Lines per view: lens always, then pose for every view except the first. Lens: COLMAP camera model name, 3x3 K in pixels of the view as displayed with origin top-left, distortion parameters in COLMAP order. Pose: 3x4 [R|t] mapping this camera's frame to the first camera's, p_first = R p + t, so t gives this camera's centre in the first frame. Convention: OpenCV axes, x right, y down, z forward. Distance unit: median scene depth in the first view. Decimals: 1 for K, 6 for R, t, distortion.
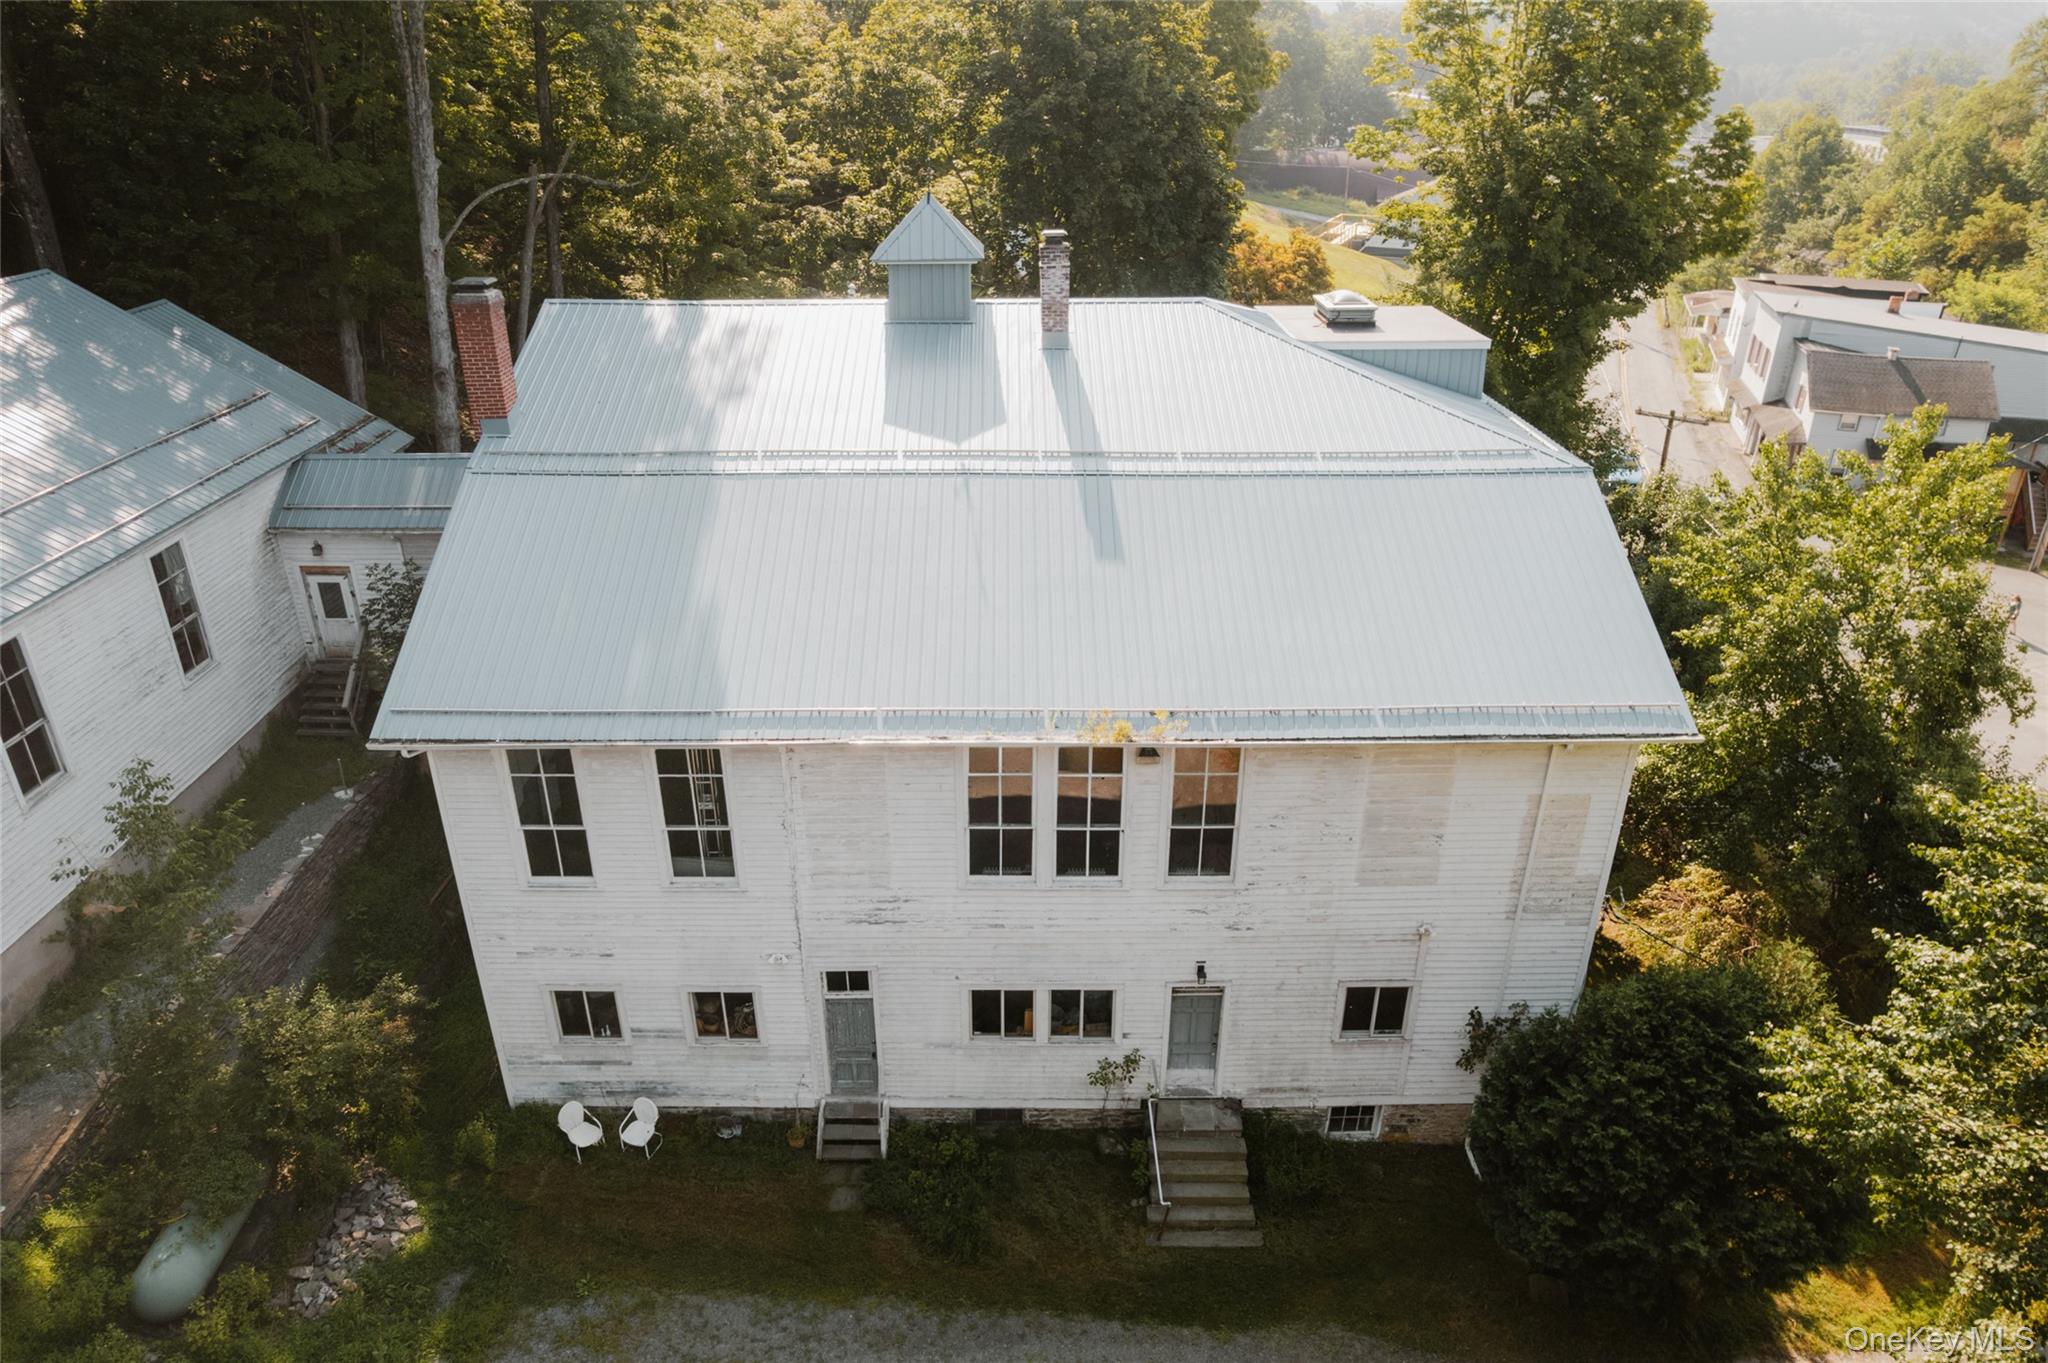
lens RADIAL K [[1278.4, 0, 1021.6], [0, 1278.4, 679.6], [0, 0, 1]] dist [-0.006453, 0.006482]
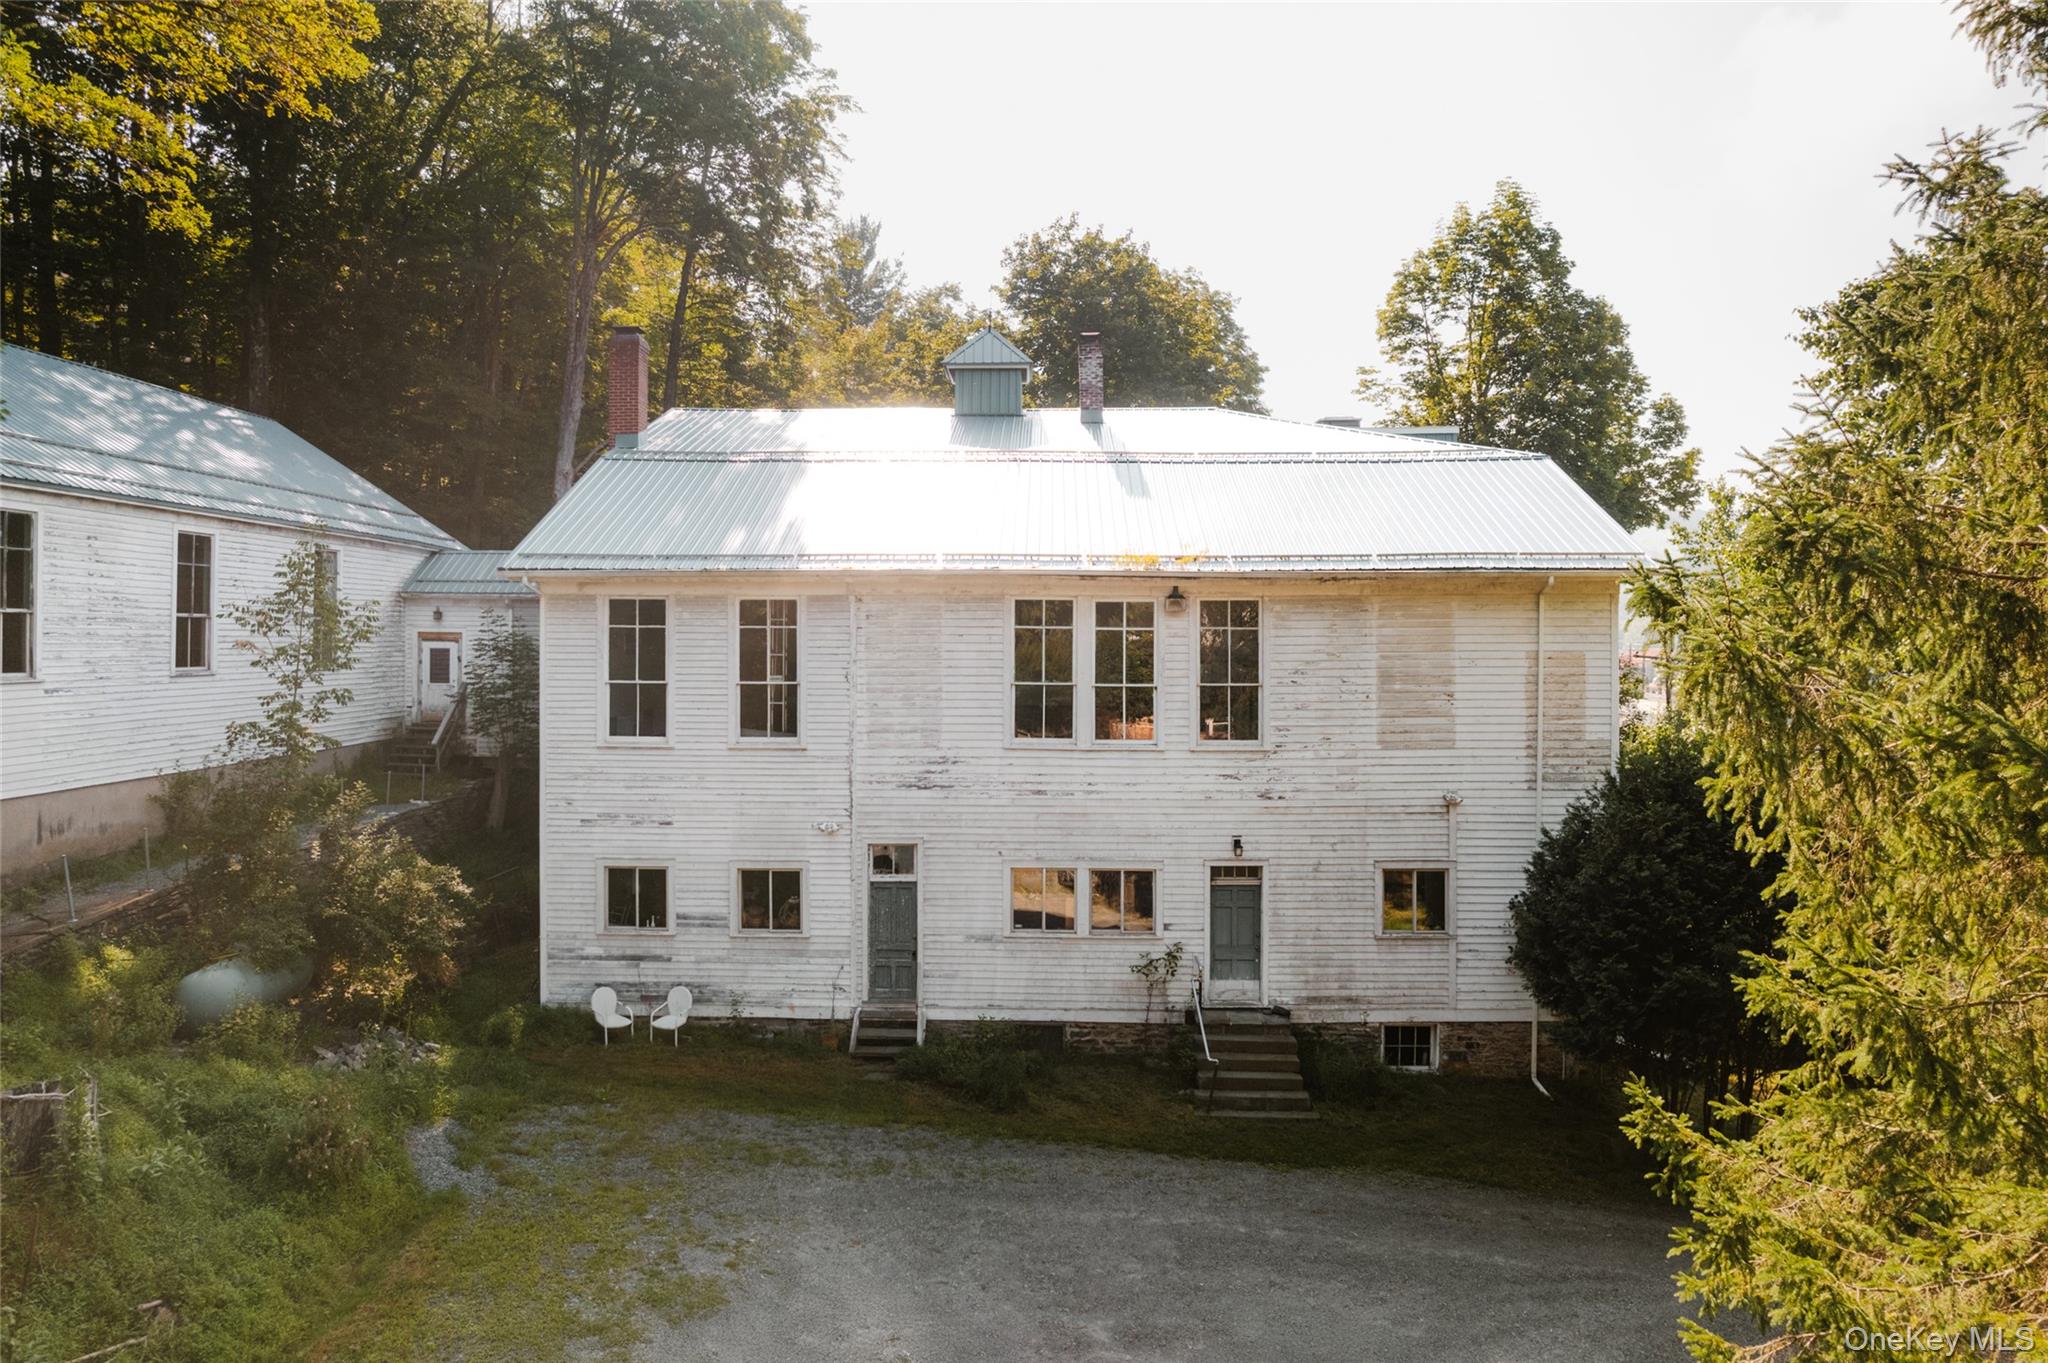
lens RADIAL K [[1278.4, 0, 1025.1], [0, 1278.4, 611.0], [0, 0, 1]] dist [-0.006453, 0.006482]
pose [[0.999660, 0.001302, -0.026033, -0.003749], [-0.012446, 0.901375, -0.432861, 0.498089], [0.022902, 0.433038, 0.901085, -0.010813]]
